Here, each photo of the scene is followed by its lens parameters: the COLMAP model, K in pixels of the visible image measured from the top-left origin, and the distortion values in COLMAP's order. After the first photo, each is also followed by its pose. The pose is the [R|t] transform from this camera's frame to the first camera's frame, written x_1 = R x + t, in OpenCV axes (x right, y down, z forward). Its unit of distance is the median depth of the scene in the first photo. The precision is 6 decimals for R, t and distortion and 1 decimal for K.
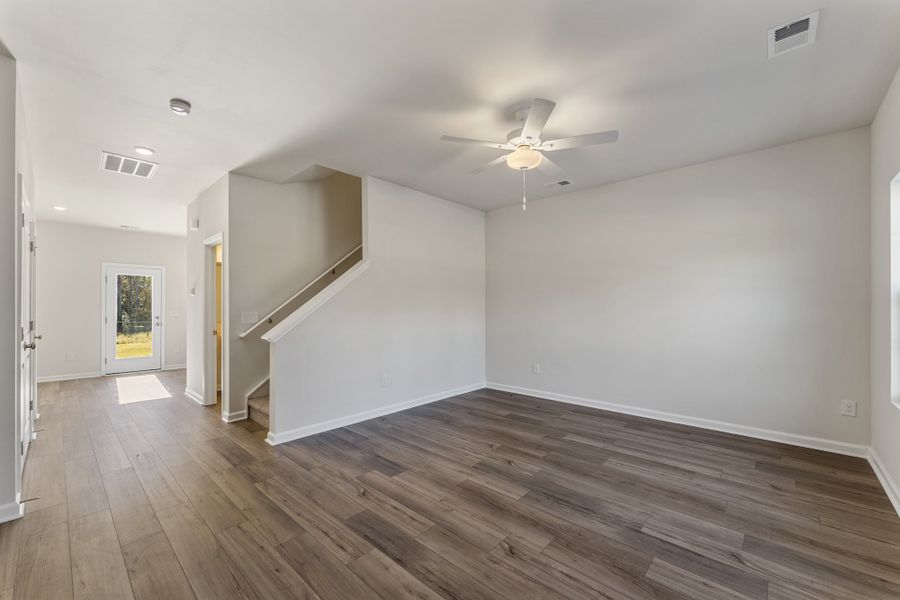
lens RADIAL K [[369.6, 0, 452.3], [0, 369.6, 305.1], [0, 0, 1]] dist [0.000782, 0.000013]
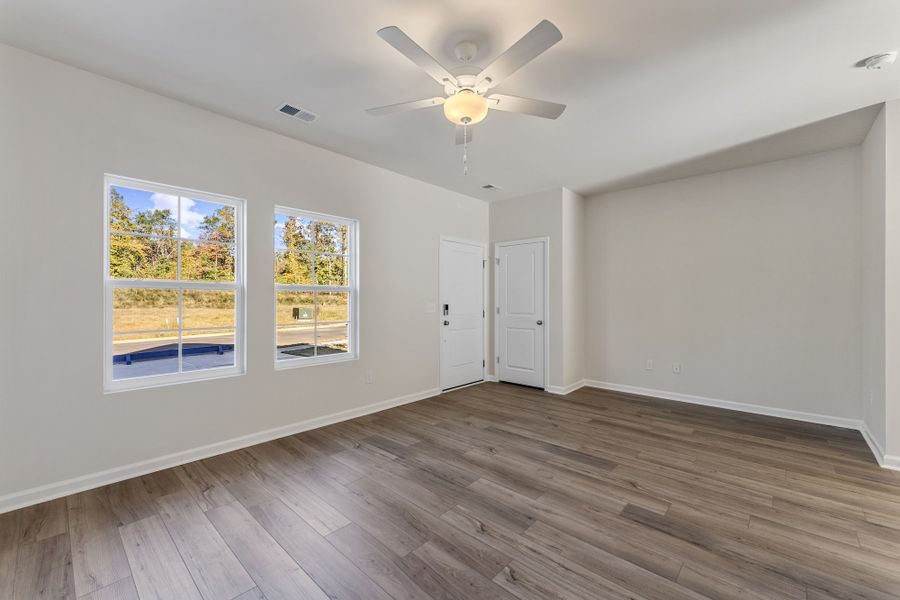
lens RADIAL K [[369.6, 0, 447.6], [0, 369.6, 301.0], [0, 0, 1]] dist [0.000782, 0.000013]
pose [[-0.999900, -0.000661, 0.014103, 0.242853], [-0.000745, 0.999982, -0.005964, 0.017233], [-0.014099, -0.005974, -0.999883, 1.948000]]
